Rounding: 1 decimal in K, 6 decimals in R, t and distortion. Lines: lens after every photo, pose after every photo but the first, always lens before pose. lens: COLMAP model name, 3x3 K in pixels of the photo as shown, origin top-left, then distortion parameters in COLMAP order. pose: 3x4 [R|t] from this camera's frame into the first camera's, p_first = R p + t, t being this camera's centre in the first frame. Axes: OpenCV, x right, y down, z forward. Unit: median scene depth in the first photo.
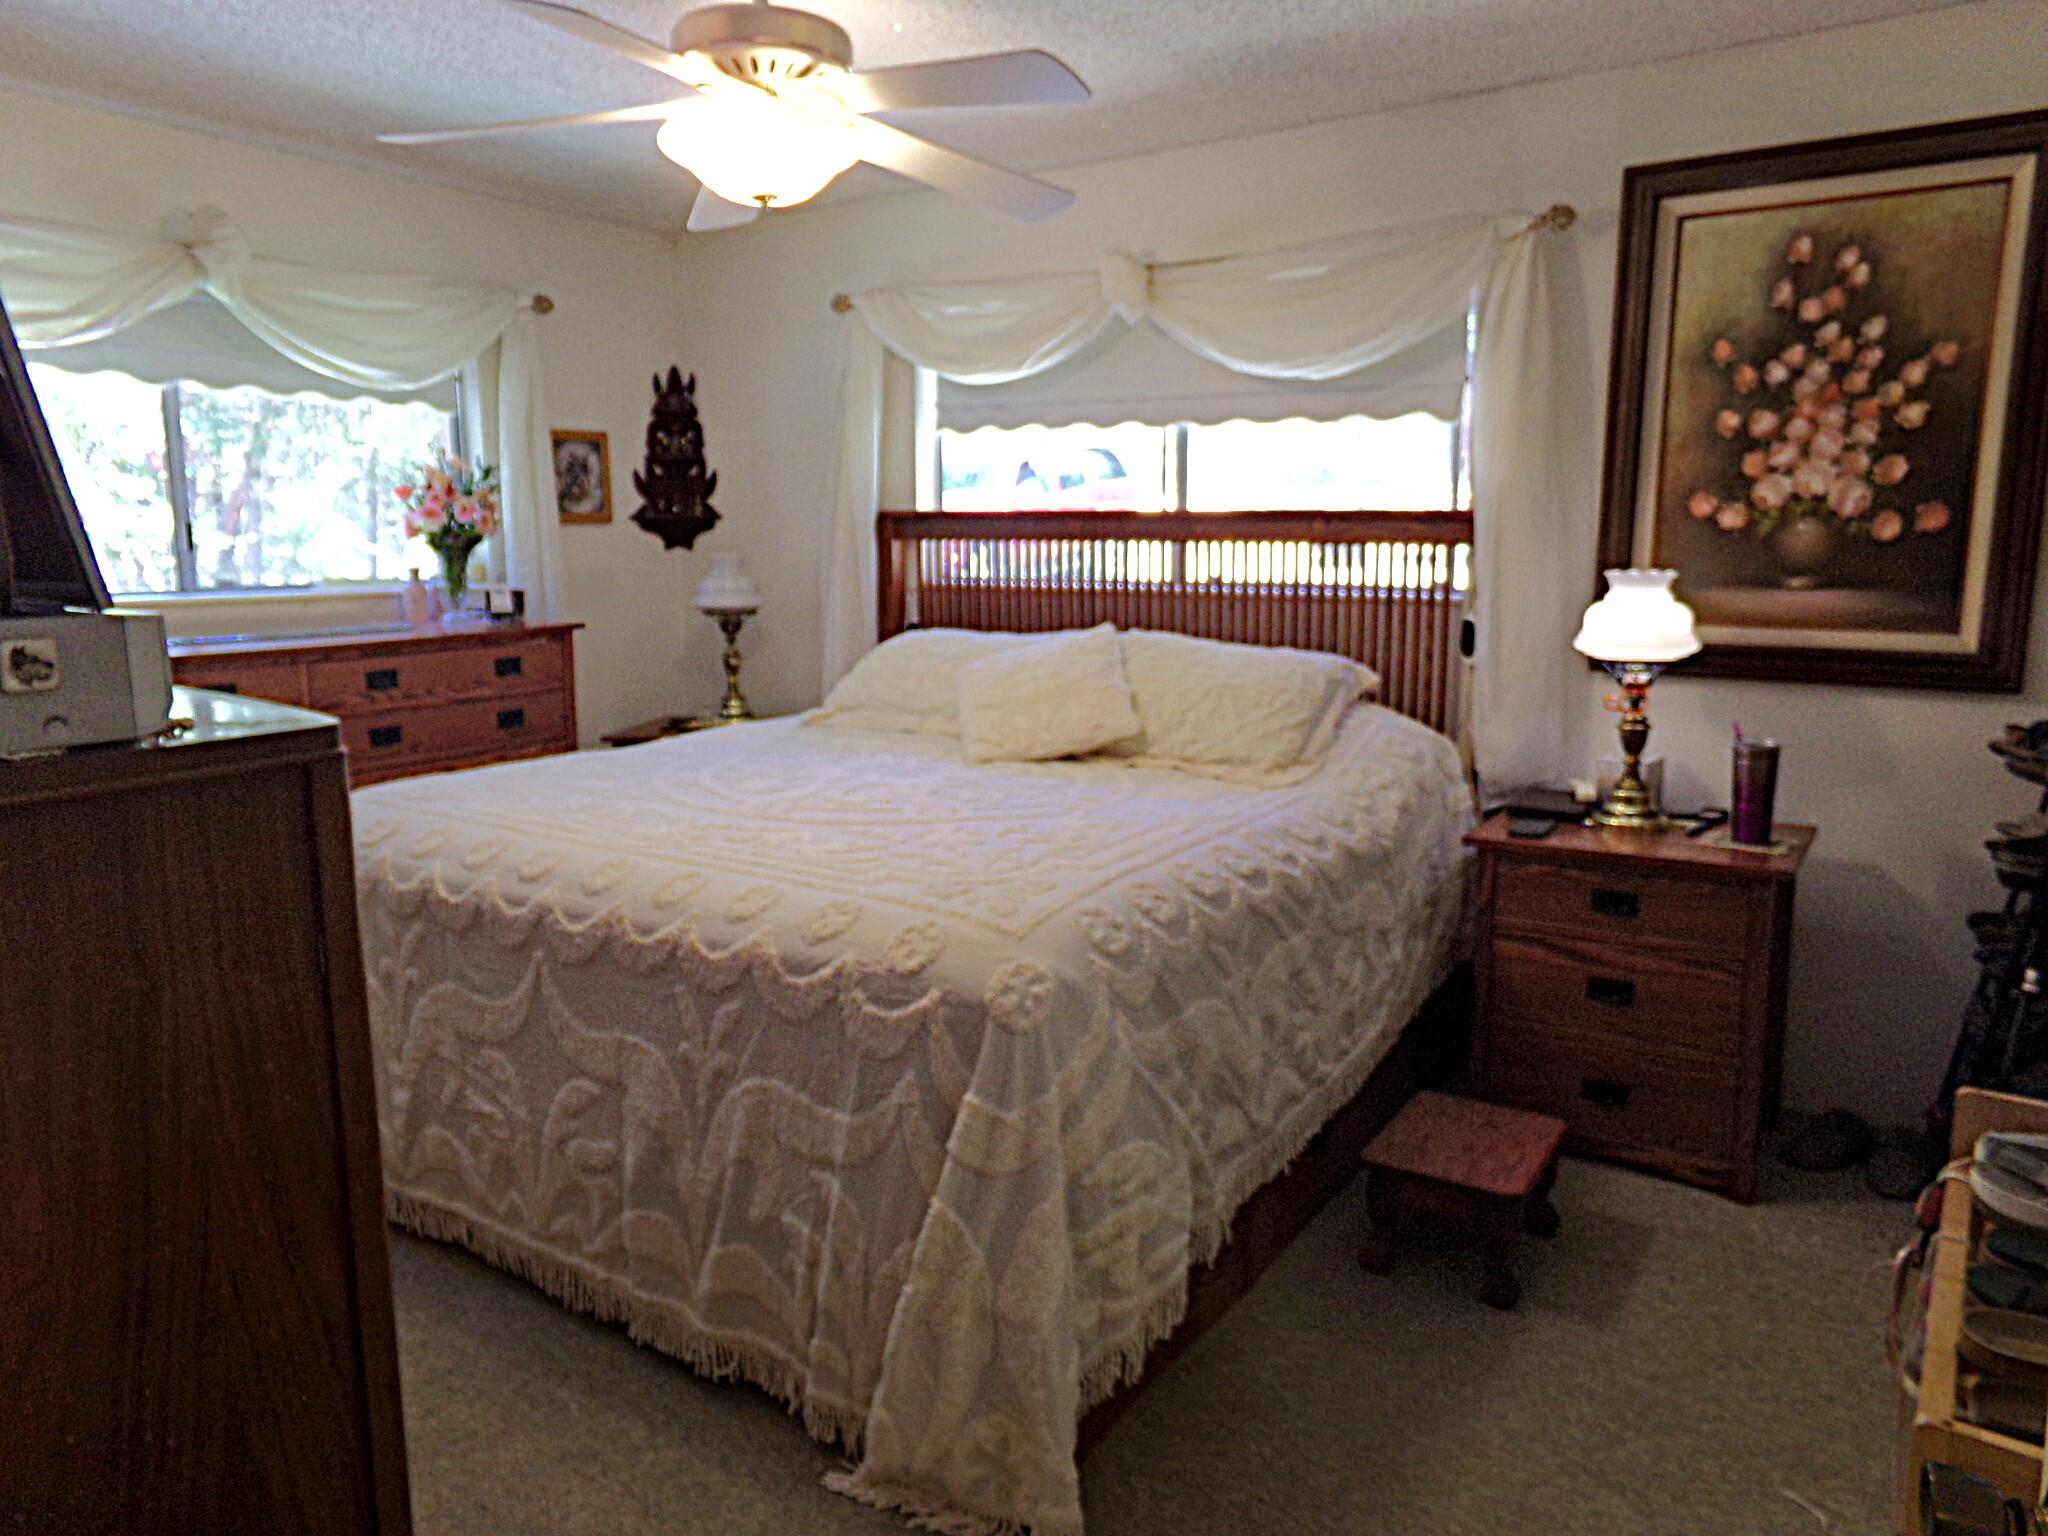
lens RADIAL K [[1406.7, 0, 1019.0], [0, 1406.7, 761.9], [0, 0, 1]] dist [-0.069791, 0.103872]
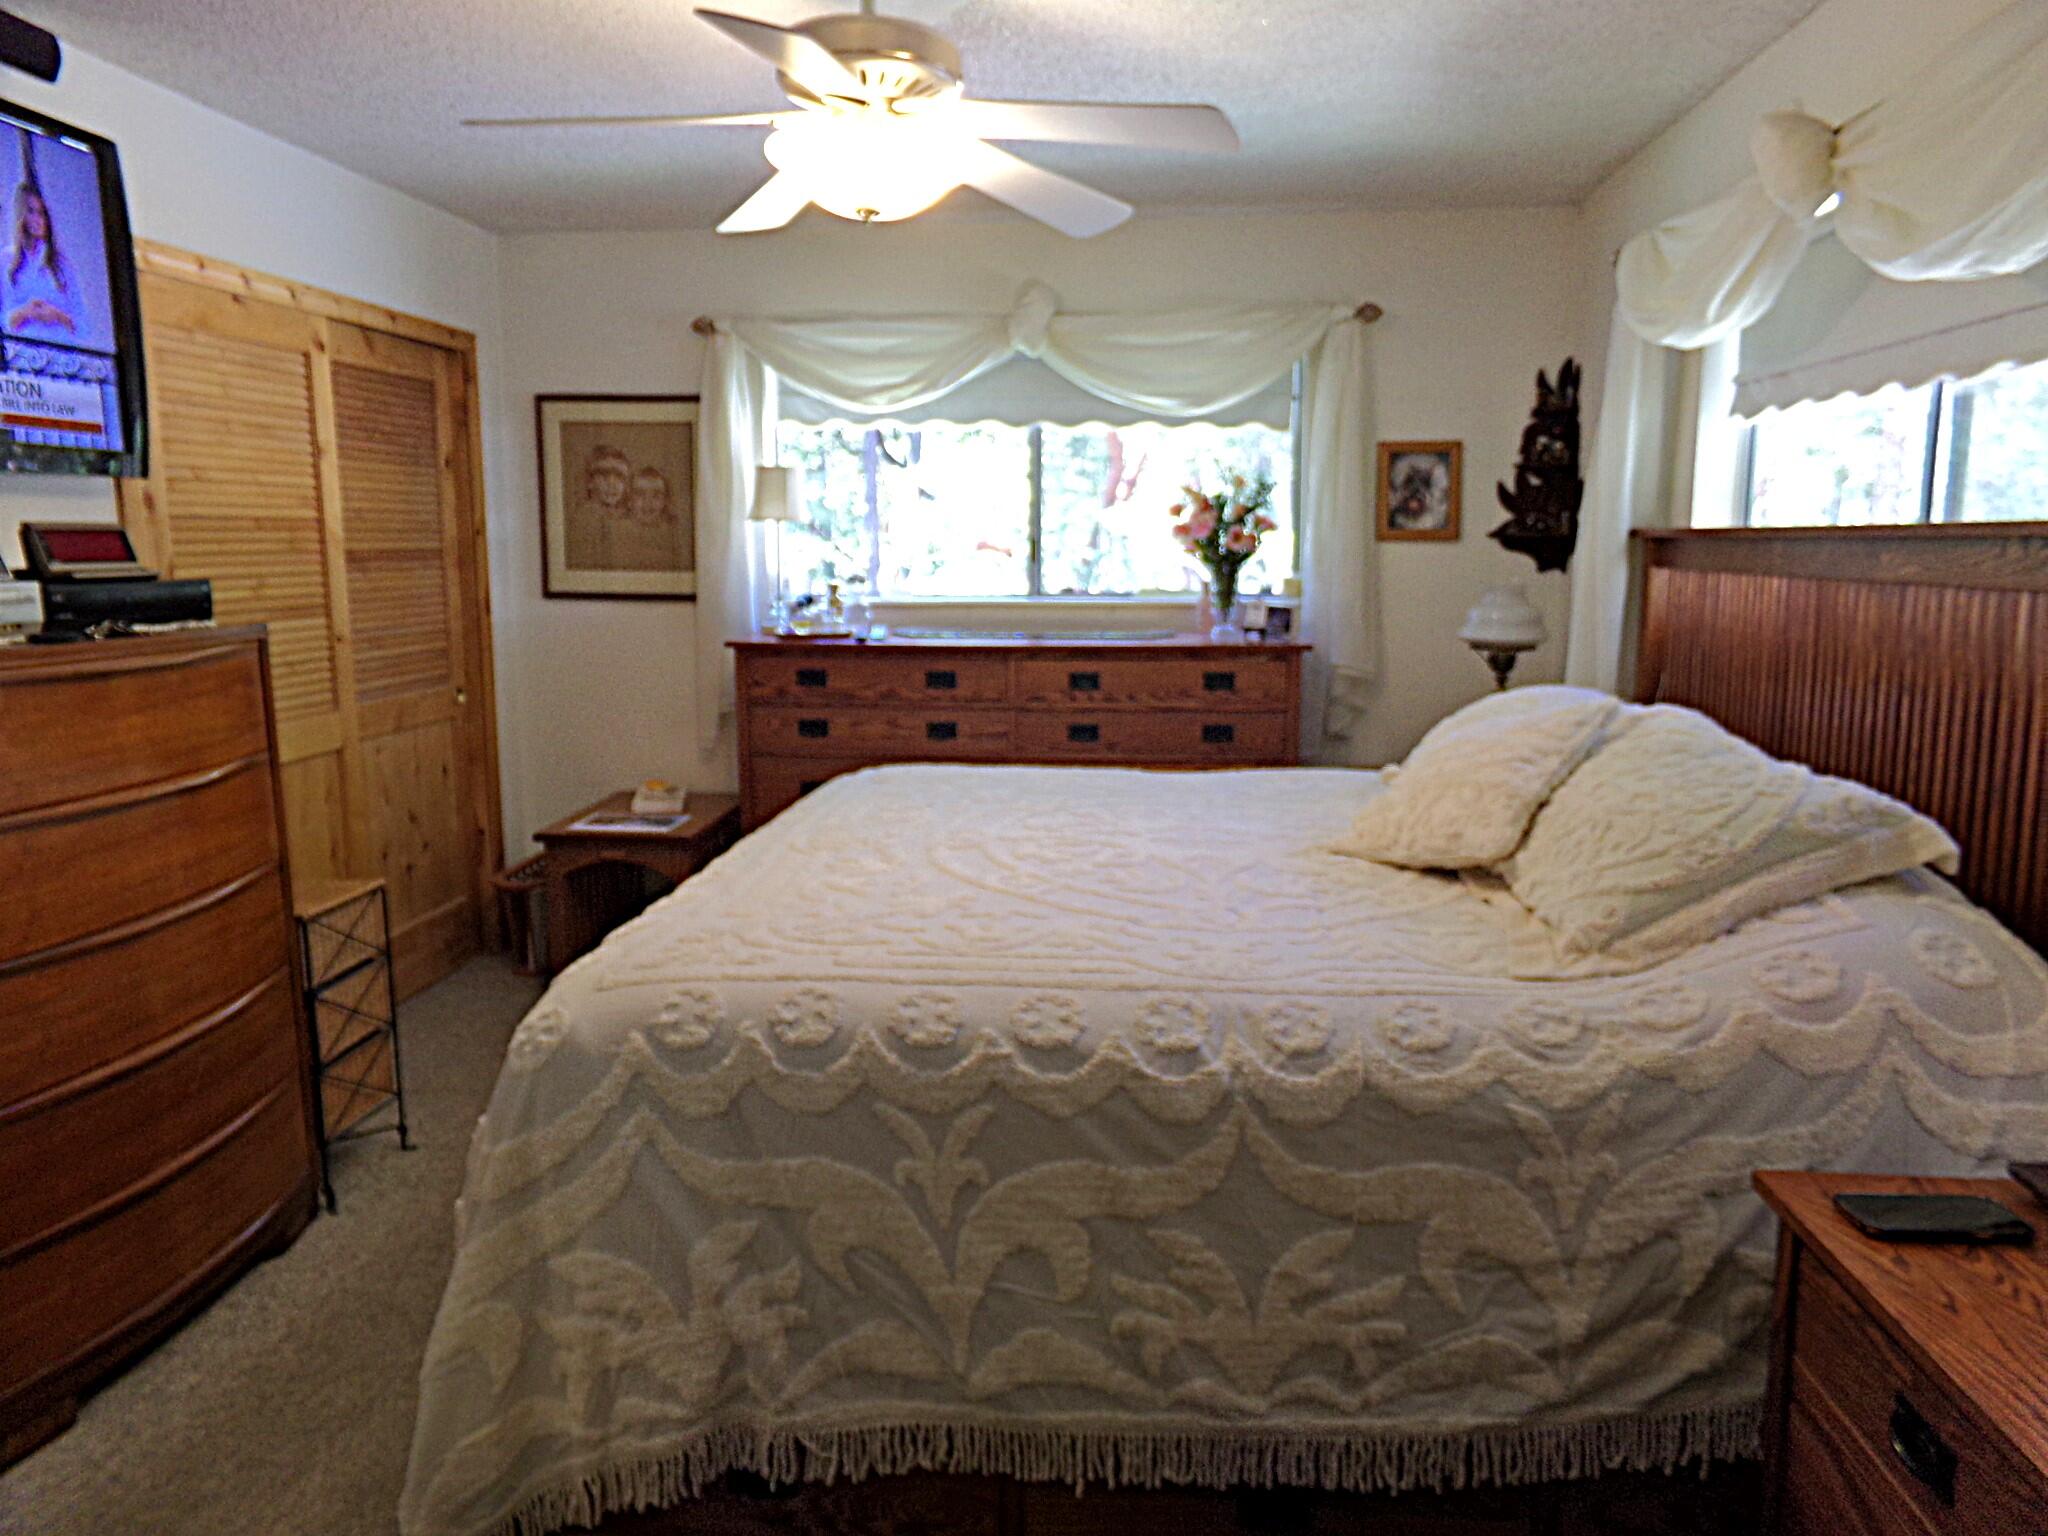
lens RADIAL K [[1406.7, 0, 1019.0], [0, 1406.7, 761.9], [0, 0, 1]] dist [-0.069791, 0.103872]
pose [[0.470687, 0.139461, -0.871208, 0.230661], [-0.146917, 0.986032, 0.078467, -0.034919], [0.869982, 0.091062, 0.484602, 0.193683]]
